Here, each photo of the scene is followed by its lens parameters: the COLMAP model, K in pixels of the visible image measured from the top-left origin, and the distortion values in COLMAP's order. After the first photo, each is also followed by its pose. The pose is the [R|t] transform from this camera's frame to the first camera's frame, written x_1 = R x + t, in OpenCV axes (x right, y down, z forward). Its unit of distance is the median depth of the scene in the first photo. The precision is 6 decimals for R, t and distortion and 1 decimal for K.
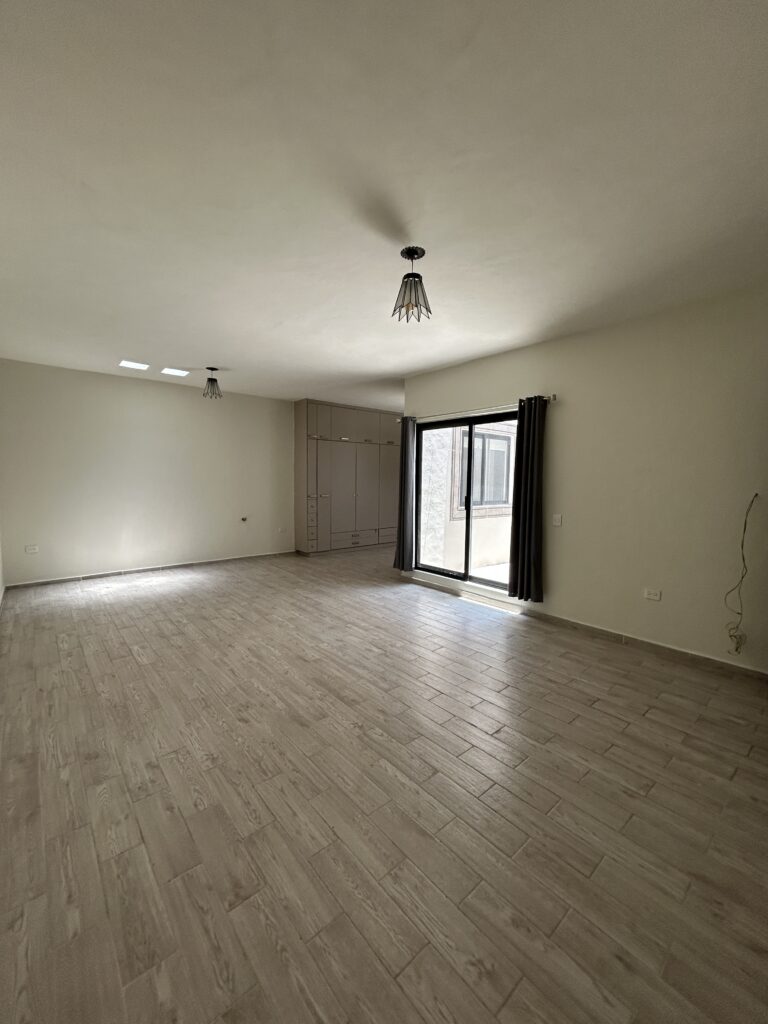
lens RADIAL K [[409.5, 0, 384.0], [0, 409.5, 512.0], [0, 0, 1]] dist [-0.007534, 0.000359]
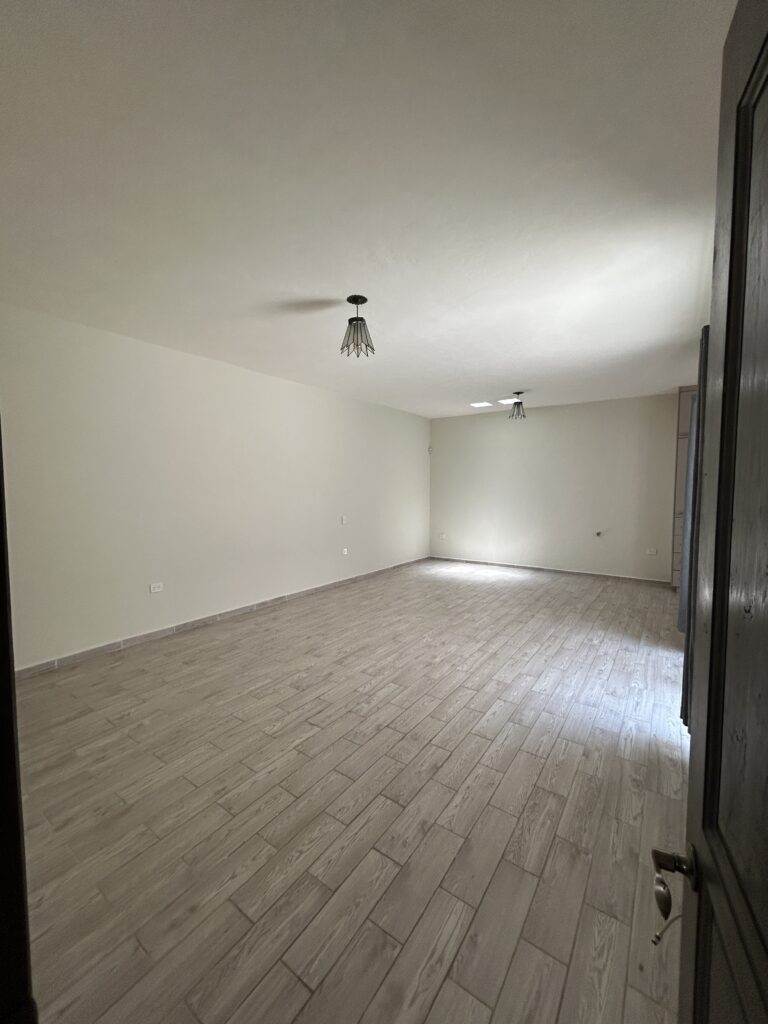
lens RADIAL K [[409.5, 0, 384.0], [0, 409.5, 512.0], [0, 0, 1]] dist [-0.007534, 0.000359]
pose [[0.246758, 0.050704, -0.967750, 0.927214], [-0.076643, 0.996523, 0.032669, -0.052507], [0.966041, 0.066110, 0.249787, 0.601480]]
